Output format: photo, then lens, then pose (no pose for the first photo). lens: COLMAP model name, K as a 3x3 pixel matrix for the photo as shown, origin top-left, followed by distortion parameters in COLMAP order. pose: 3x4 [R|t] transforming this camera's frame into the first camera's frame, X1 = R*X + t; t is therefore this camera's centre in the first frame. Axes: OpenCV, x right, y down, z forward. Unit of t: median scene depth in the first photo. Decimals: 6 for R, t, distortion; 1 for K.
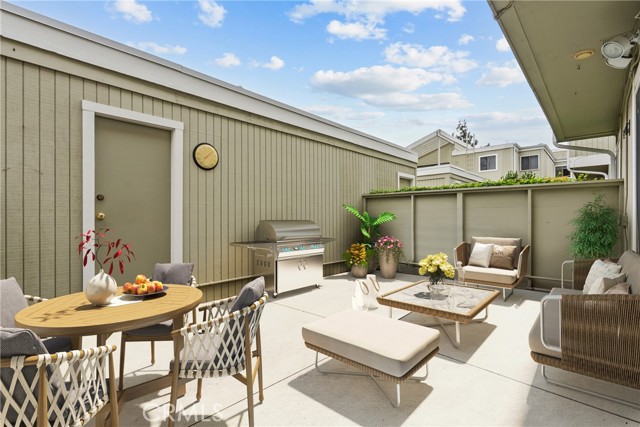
lens RADIAL K [[297.3, 0, 318.5], [0, 297.3, 216.2], [0, 0, 1]] dist [0.002717, 0.000267]
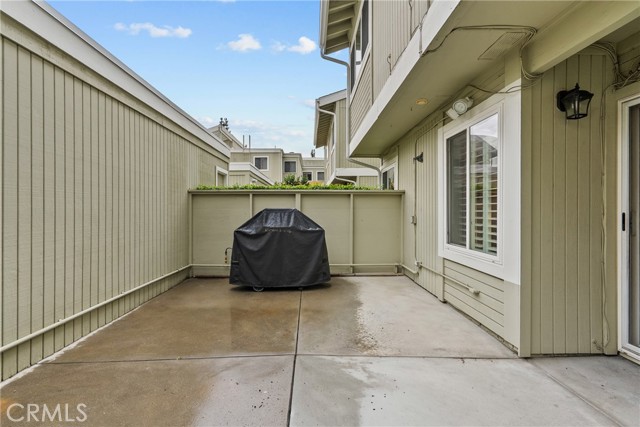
lens RADIAL K [[297.3, 0, 318.5], [0, 297.3, 207.8], [0, 0, 1]] dist [0.002717, 0.000267]
pose [[0.711046, 0.003811, 0.703135, -0.256605], [-0.000825, 0.999989, -0.004586, -0.027459], [-0.703145, 0.002681, 0.711041, 0.222542]]
